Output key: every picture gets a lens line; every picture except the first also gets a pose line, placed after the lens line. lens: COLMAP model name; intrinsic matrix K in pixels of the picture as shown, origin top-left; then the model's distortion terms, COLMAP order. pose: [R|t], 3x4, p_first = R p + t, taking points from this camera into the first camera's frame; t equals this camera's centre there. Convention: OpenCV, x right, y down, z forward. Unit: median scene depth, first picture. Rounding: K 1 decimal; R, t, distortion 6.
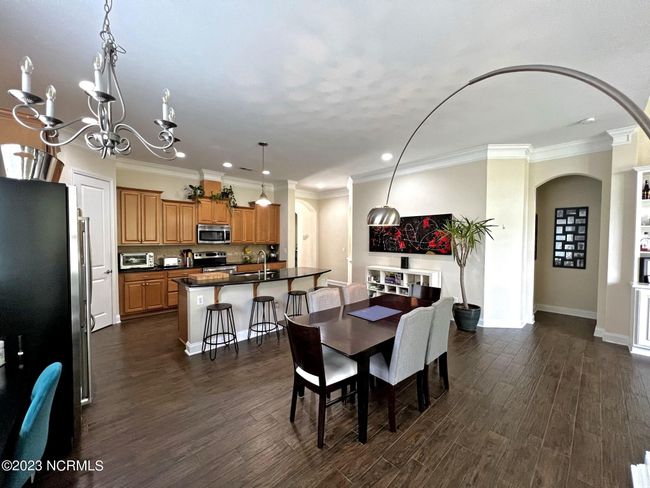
lens RADIAL K [[258.6, 0, 326.1], [0, 258.6, 240.0], [0, 0, 1]] dist [-0.001287, 0.000403]
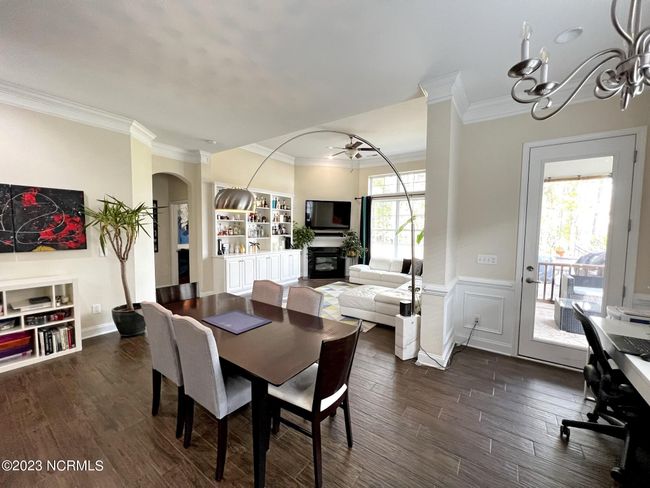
lens RADIAL K [[258.6, 0, 323.5], [0, 258.6, 243.0], [0, 0, 1]] dist [-0.001287, 0.000403]
pose [[-0.195016, -0.056185, 0.979189, -0.382907], [-0.005800, 0.998406, 0.056133, -0.003340], [-0.980783, 0.005267, -0.195031, 0.534367]]
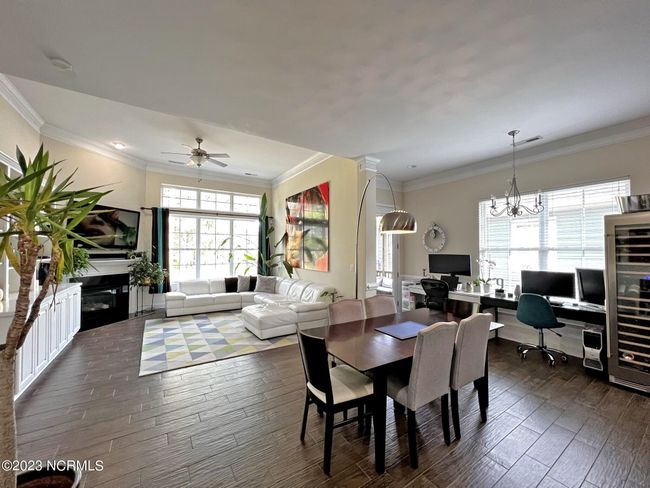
lens RADIAL K [[258.6, 0, 324.5], [0, 258.6, 245.6], [0, 0, 1]] dist [-0.001287, 0.000403]
pose [[-0.983753, -0.000774, 0.179528, 0.187973], [-0.003346, 0.999896, -0.014027, 0.002277], [-0.179499, -0.014400, -0.983653, 1.175073]]
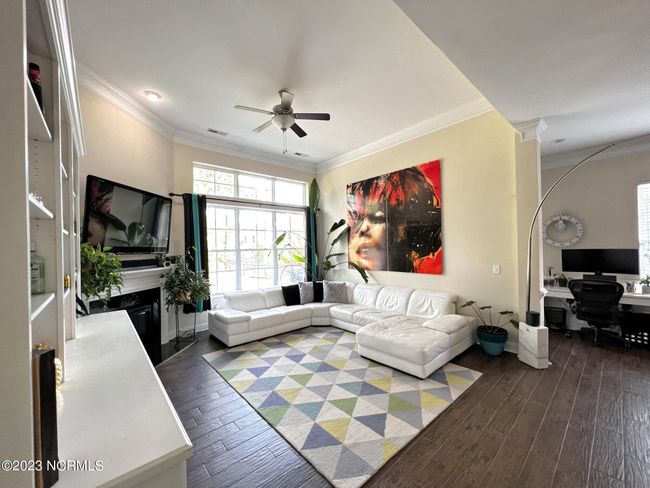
lens RADIAL K [[258.6, 0, 325.6], [0, 258.6, 245.2], [0, 0, 1]] dist [-0.001287, 0.000403]
pose [[-0.999017, 0.019169, 0.039980, 0.806686], [0.018960, 0.999804, -0.005613, -0.003771], [-0.040080, -0.004849, -0.999185, 0.937831]]
